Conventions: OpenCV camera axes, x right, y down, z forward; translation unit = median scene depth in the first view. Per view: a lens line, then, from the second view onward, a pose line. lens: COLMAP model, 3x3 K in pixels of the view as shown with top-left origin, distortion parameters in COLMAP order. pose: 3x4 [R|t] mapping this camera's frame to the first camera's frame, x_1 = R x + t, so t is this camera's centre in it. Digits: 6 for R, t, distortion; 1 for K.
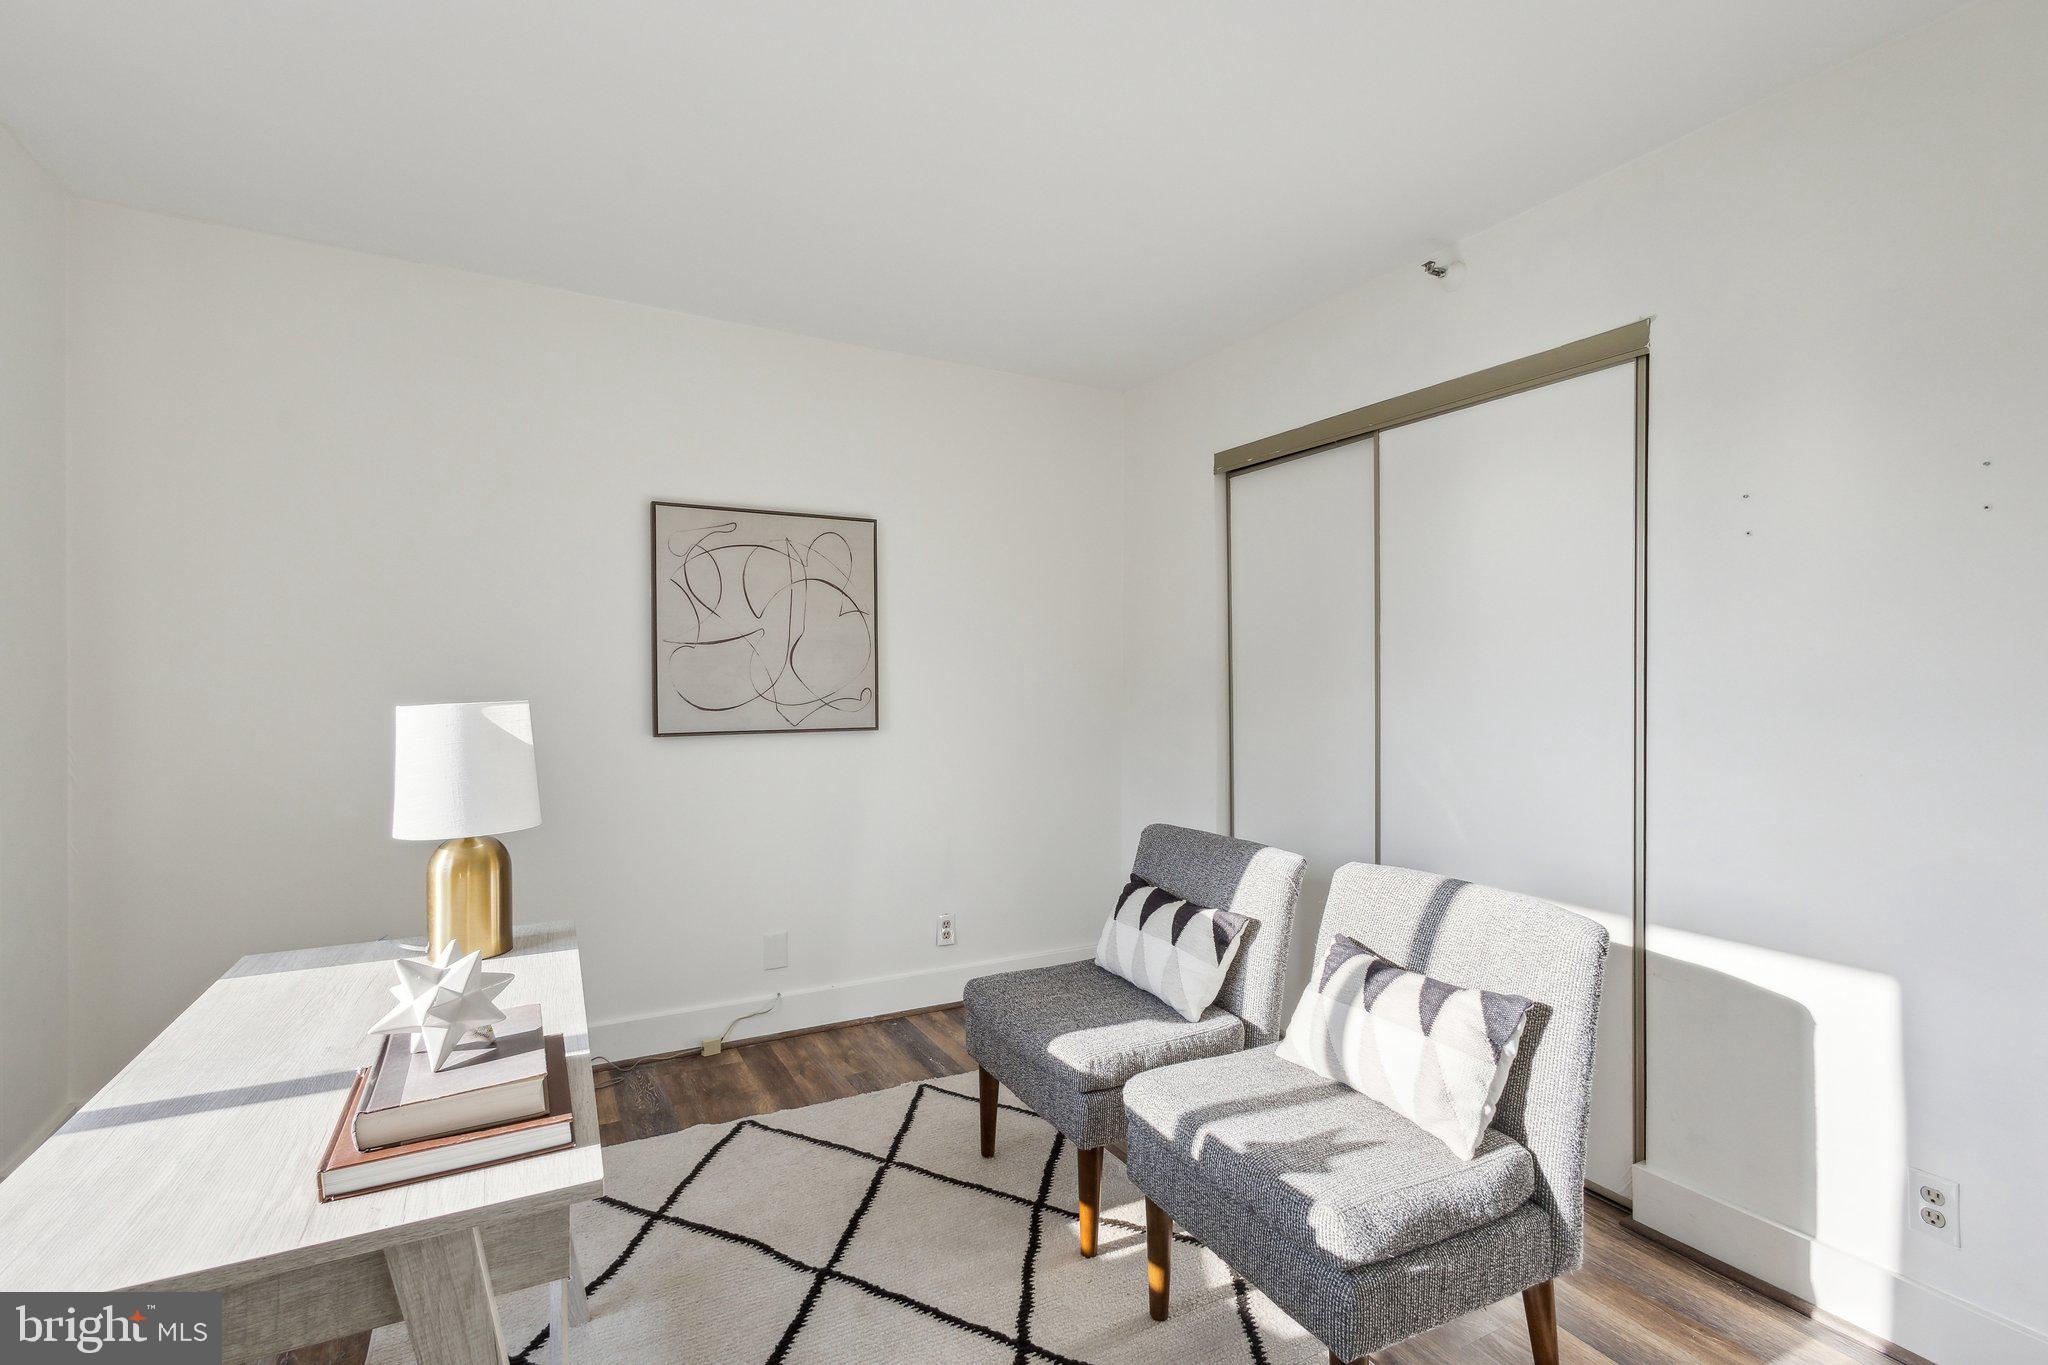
lens RADIAL K [[941.8, 0, 1008.6], [0, 941.8, 692.3], [0, 0, 1]] dist [0.013615, -0.002881]
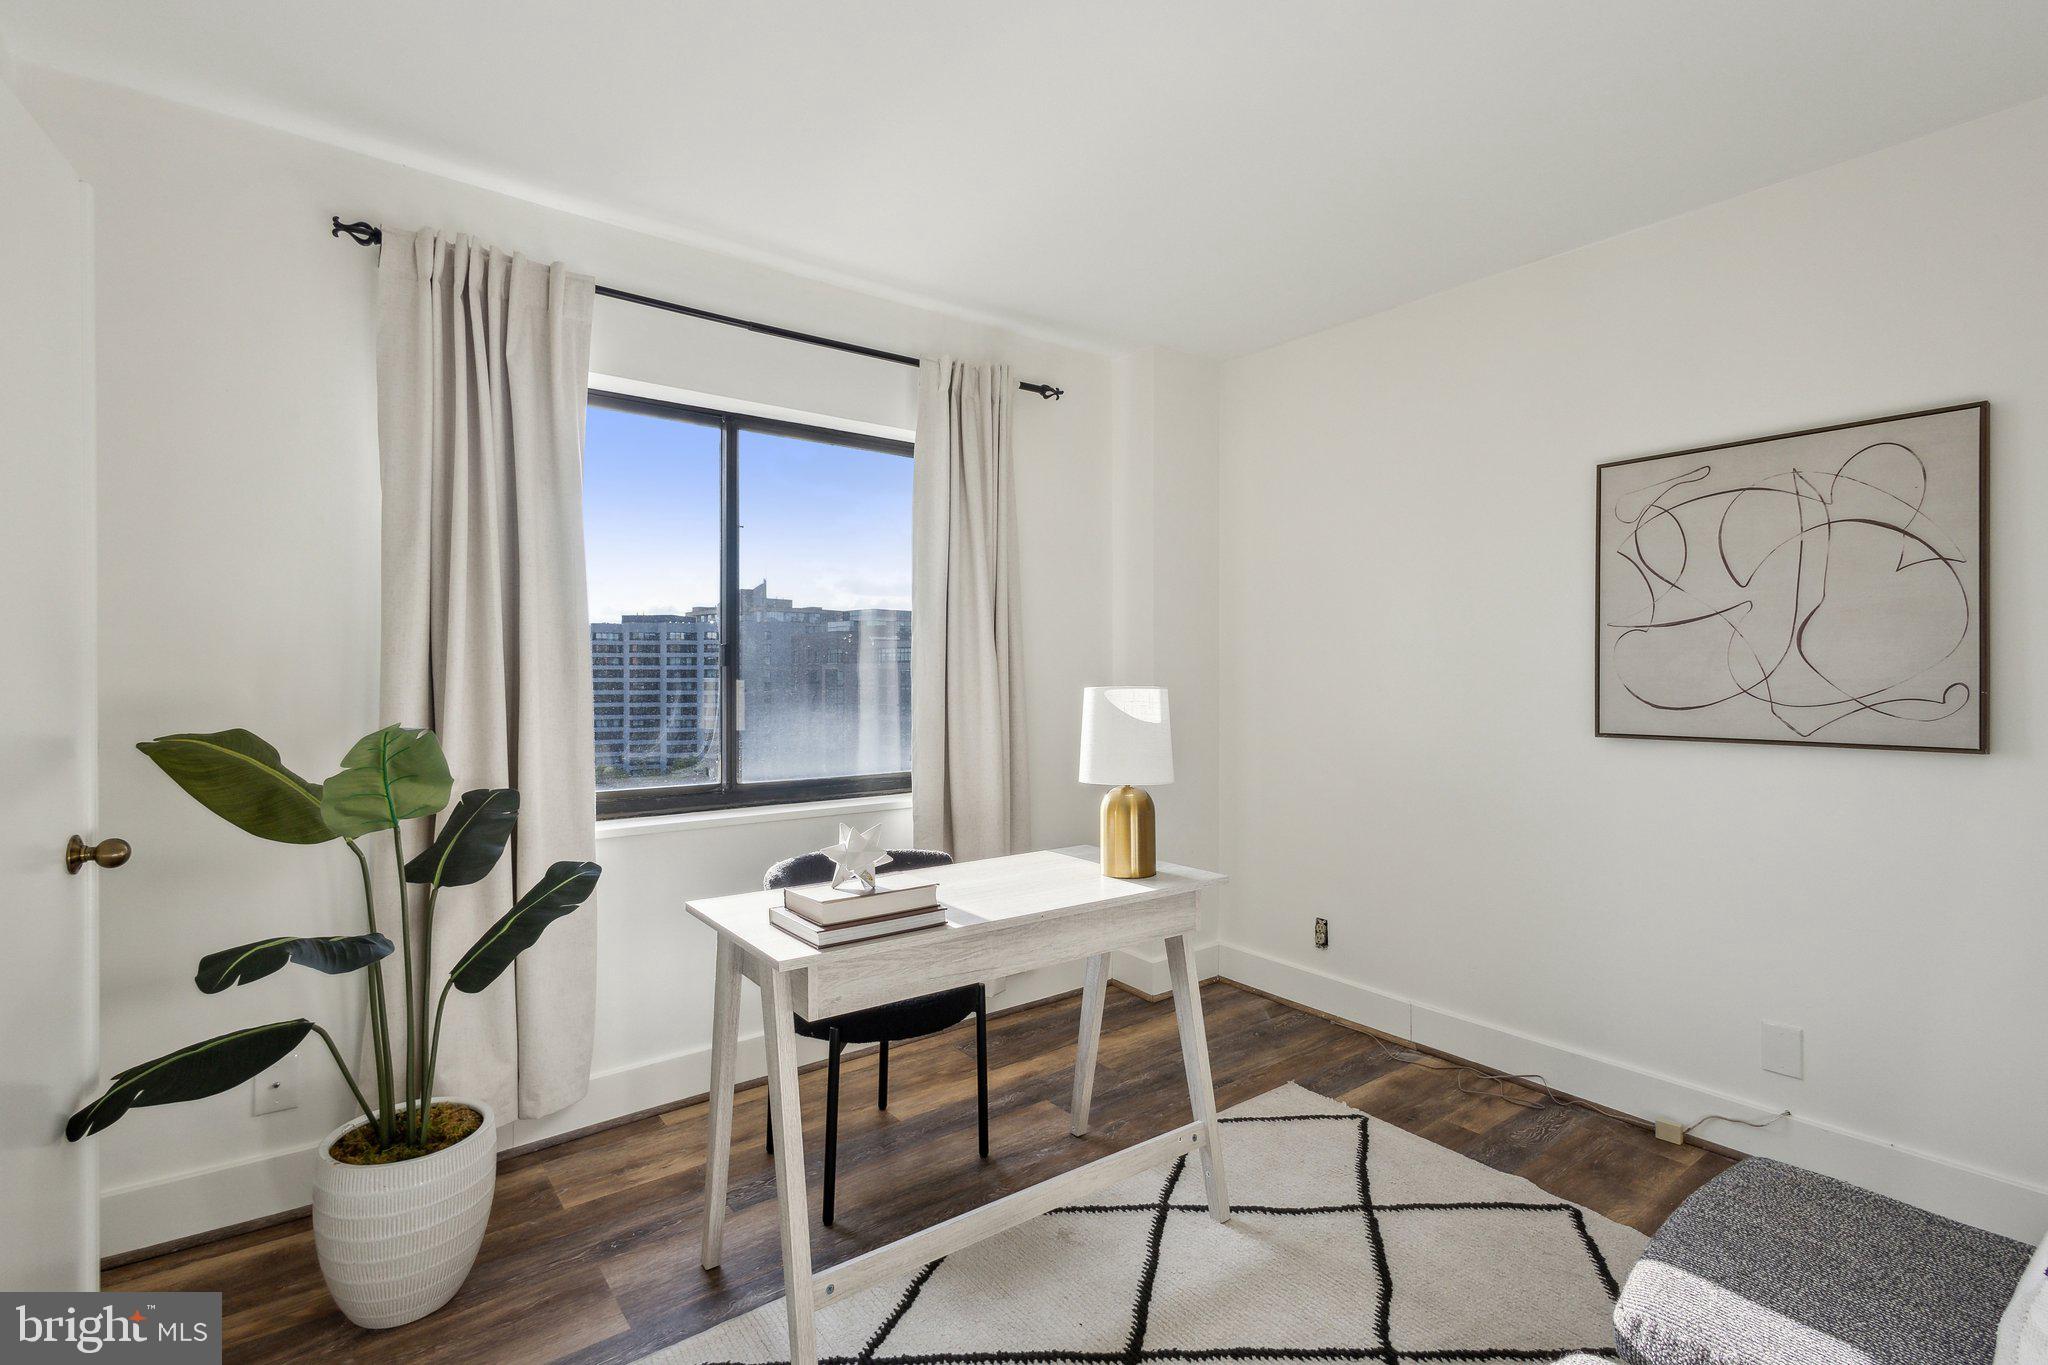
lens RADIAL K [[941.8, 0, 1030.3], [0, 941.8, 678.2], [0, 0, 1]] dist [0.013615, -0.002881]
pose [[0.171498, 0.004959, -0.985172, 0.383588], [-0.012263, 0.999921, 0.002899, -0.002335], [0.985108, 0.011584, 0.171546, 0.330647]]
